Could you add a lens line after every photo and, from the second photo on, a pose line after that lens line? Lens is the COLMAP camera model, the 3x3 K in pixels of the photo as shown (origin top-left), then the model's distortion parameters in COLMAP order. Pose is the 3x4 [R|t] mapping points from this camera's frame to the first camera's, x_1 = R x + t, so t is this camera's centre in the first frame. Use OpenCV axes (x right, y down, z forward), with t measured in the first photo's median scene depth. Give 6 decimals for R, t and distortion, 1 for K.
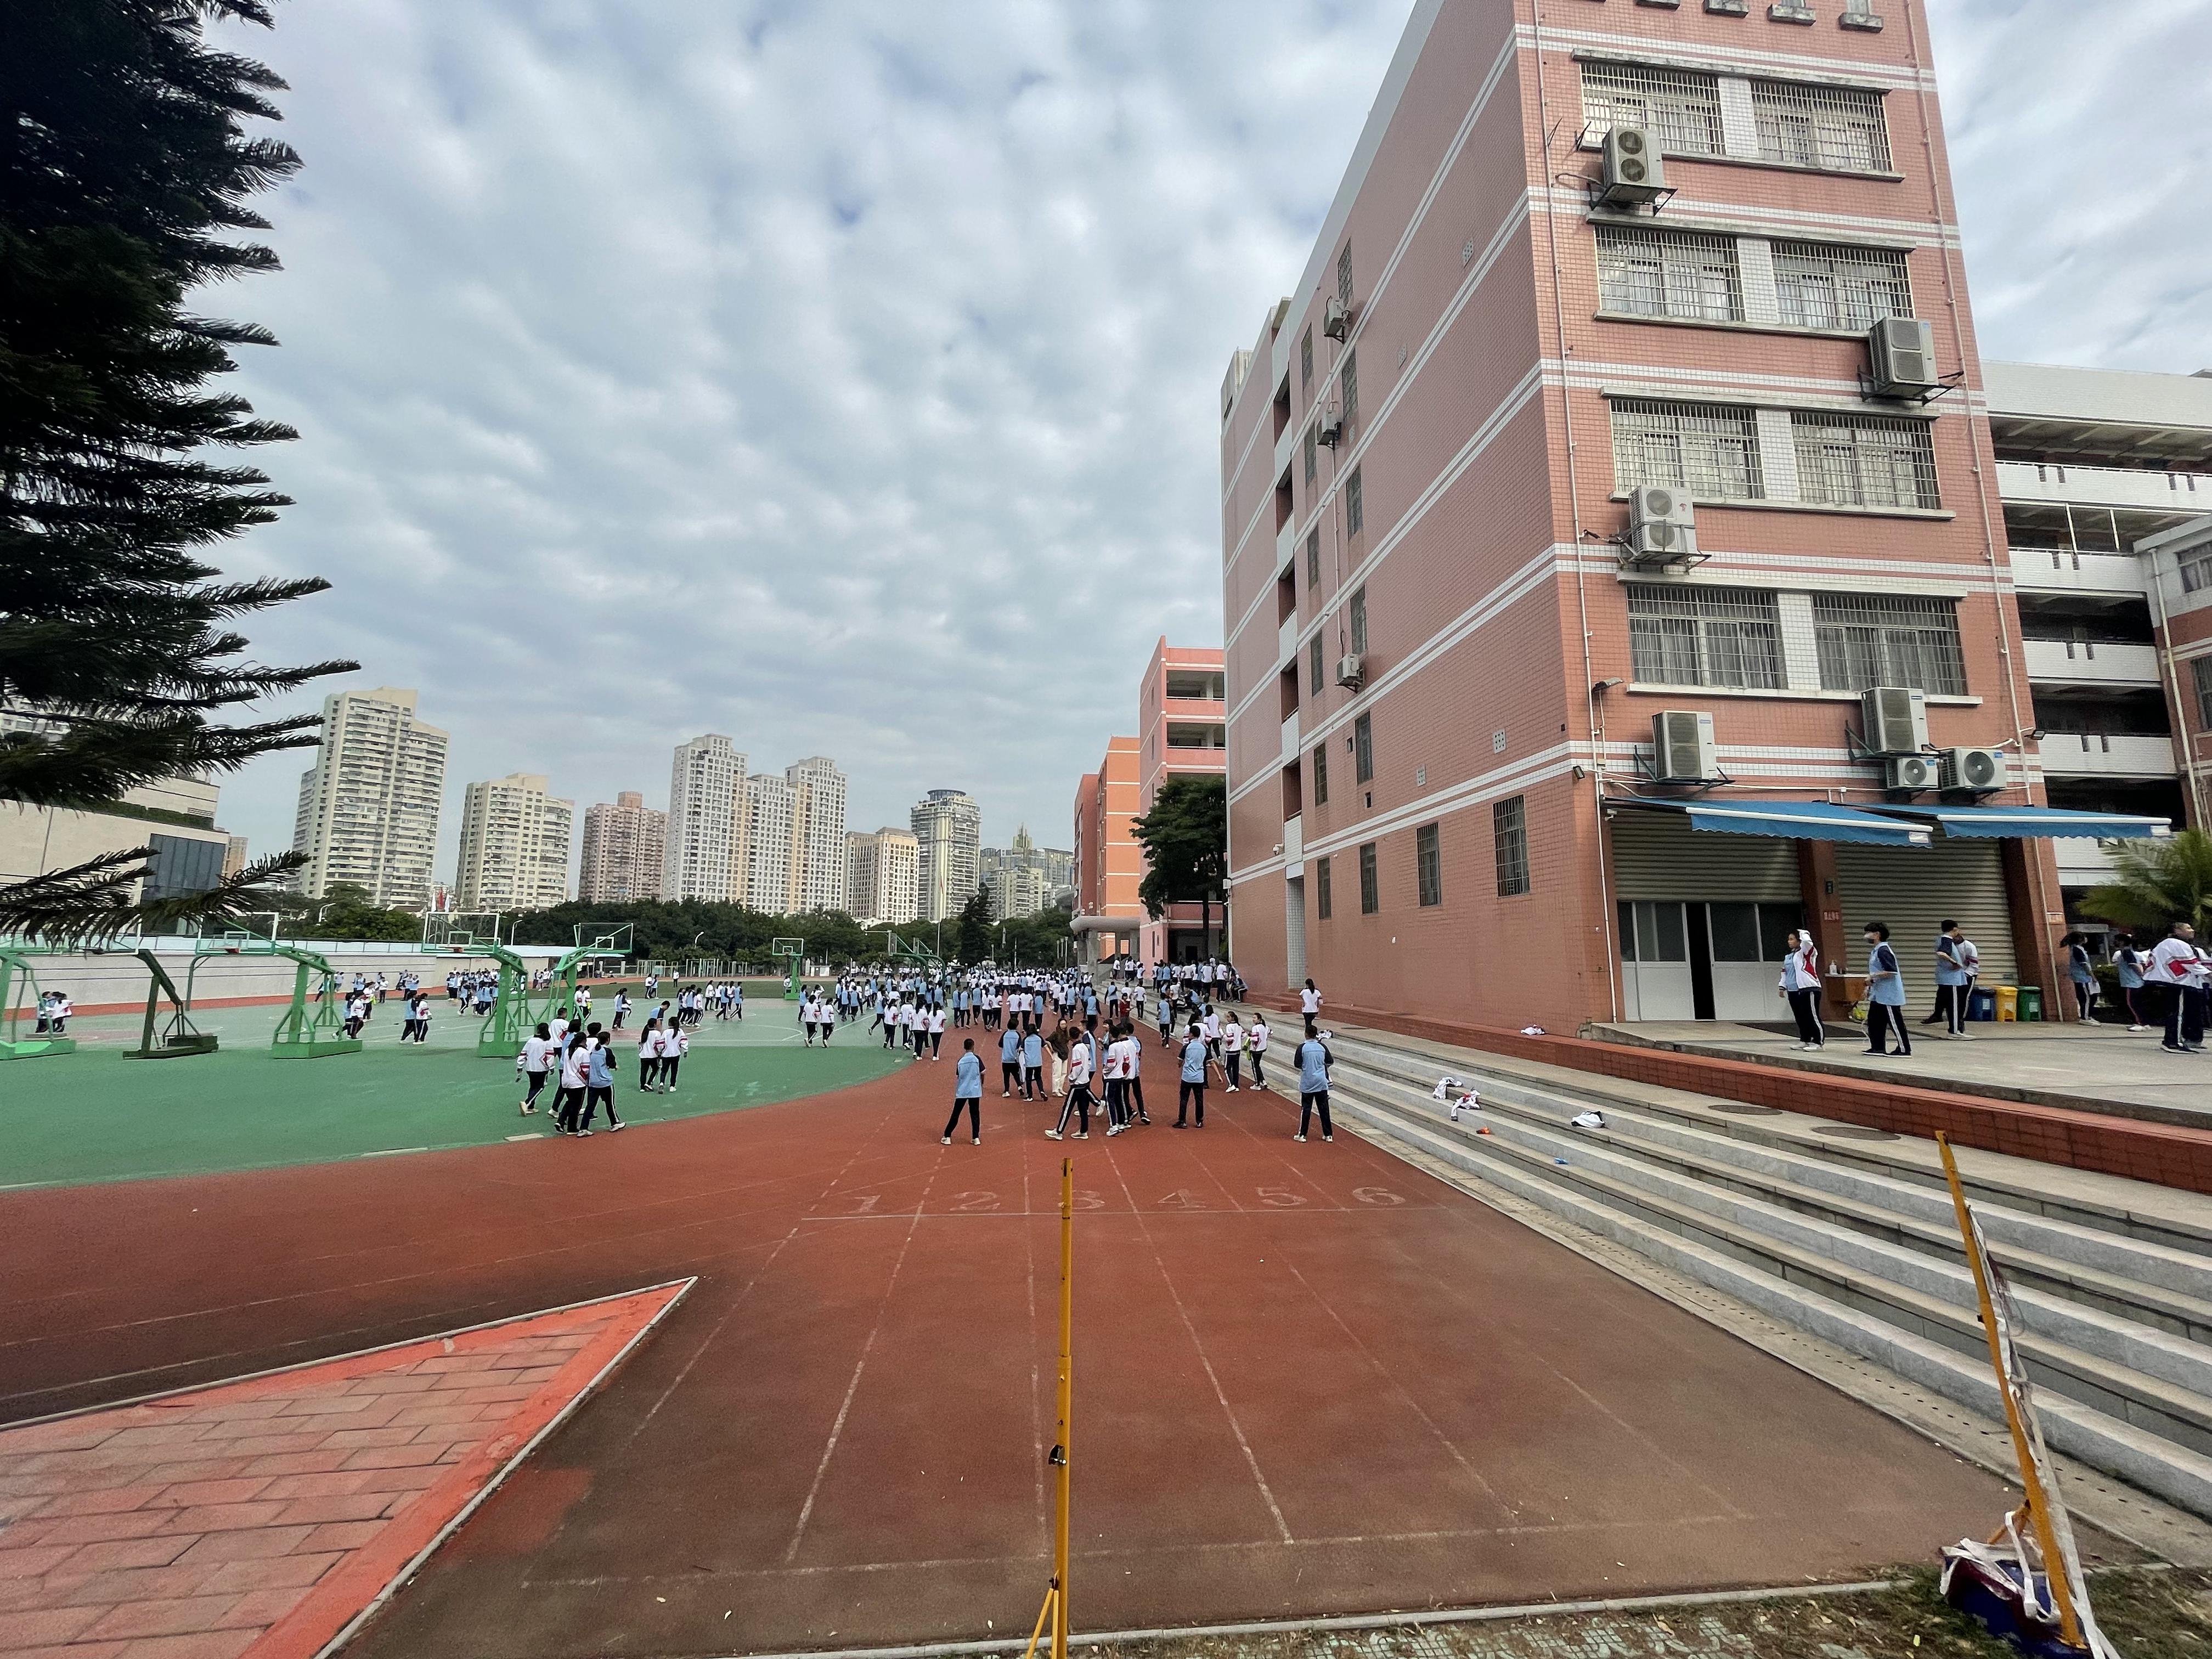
lens RADIAL K [[896.8, 0, 1109.9], [0, 896.8, 777.9], [0, 0, 1]] dist [-0.007039, 0.000062]
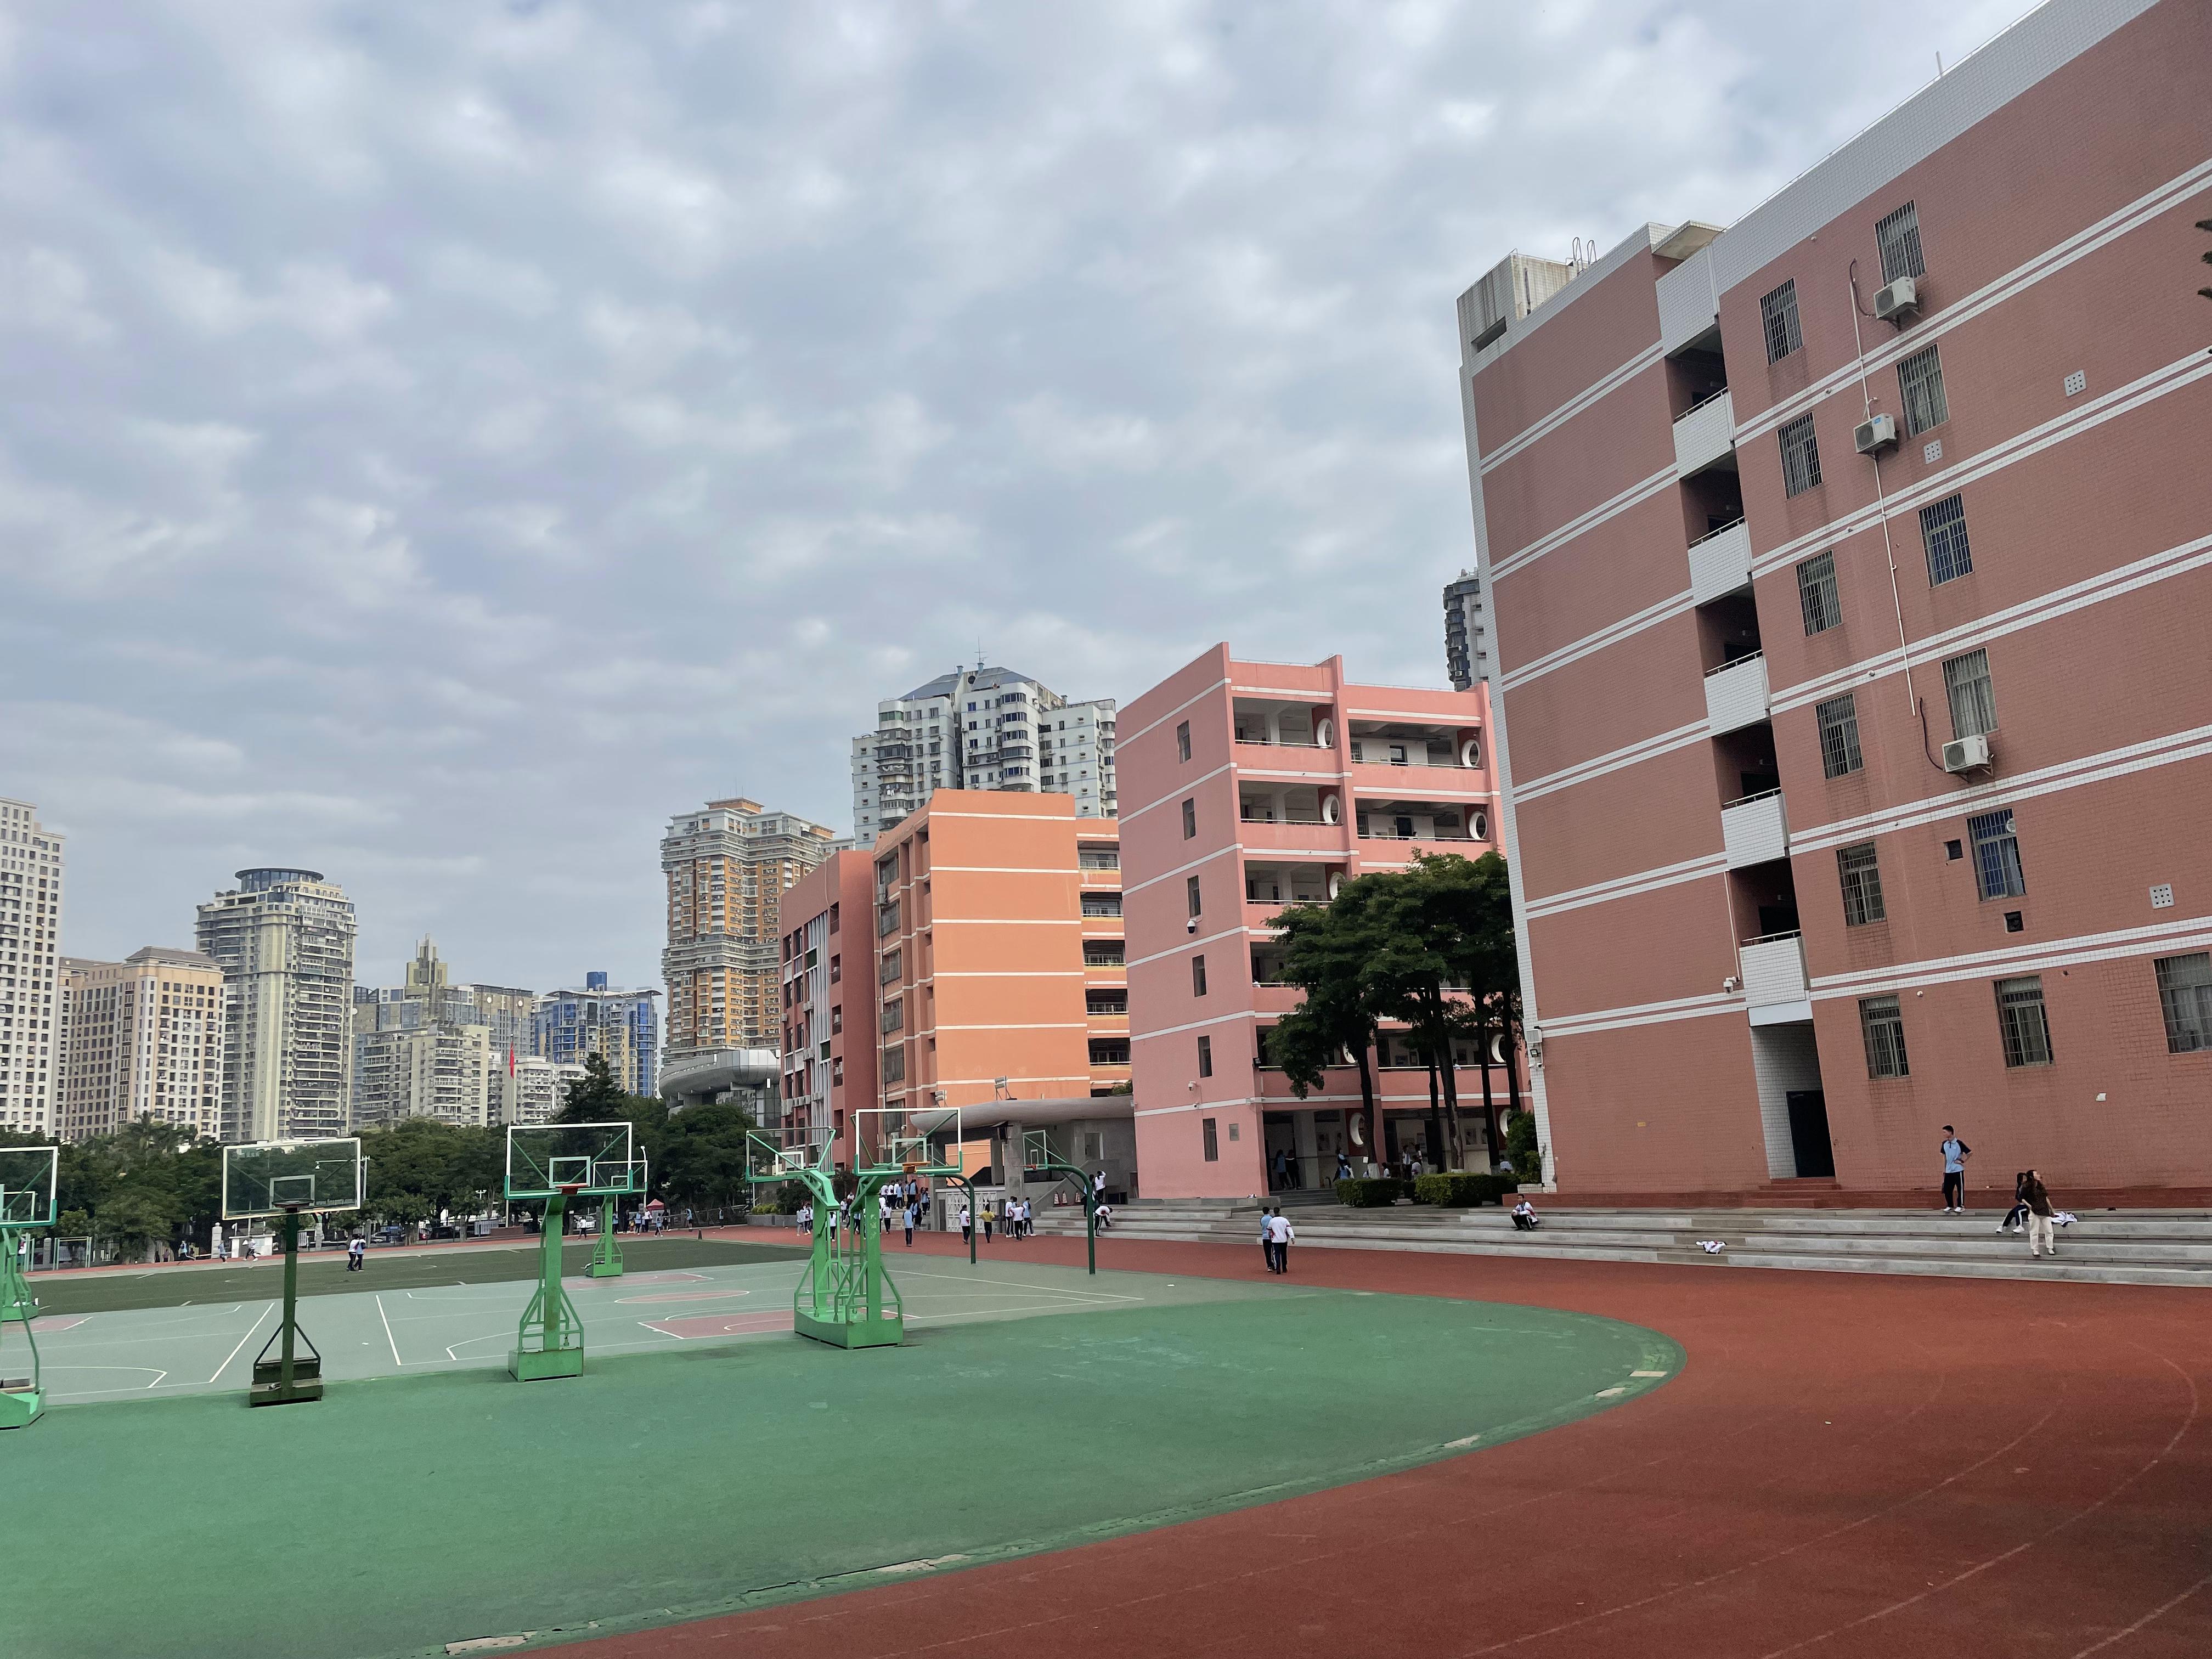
lens RADIAL K [[1711.6, 0, 1108.7], [0, 1711.6, 833.0], [0, 0, 1]] dist [0.027459, -0.003645]
pose [[0.939879, 0.011655, 0.341308, -0.132507], [-0.010009, 0.999928, -0.006581, -0.004859], [-0.341361, 0.002770, 0.939928, -0.022014]]
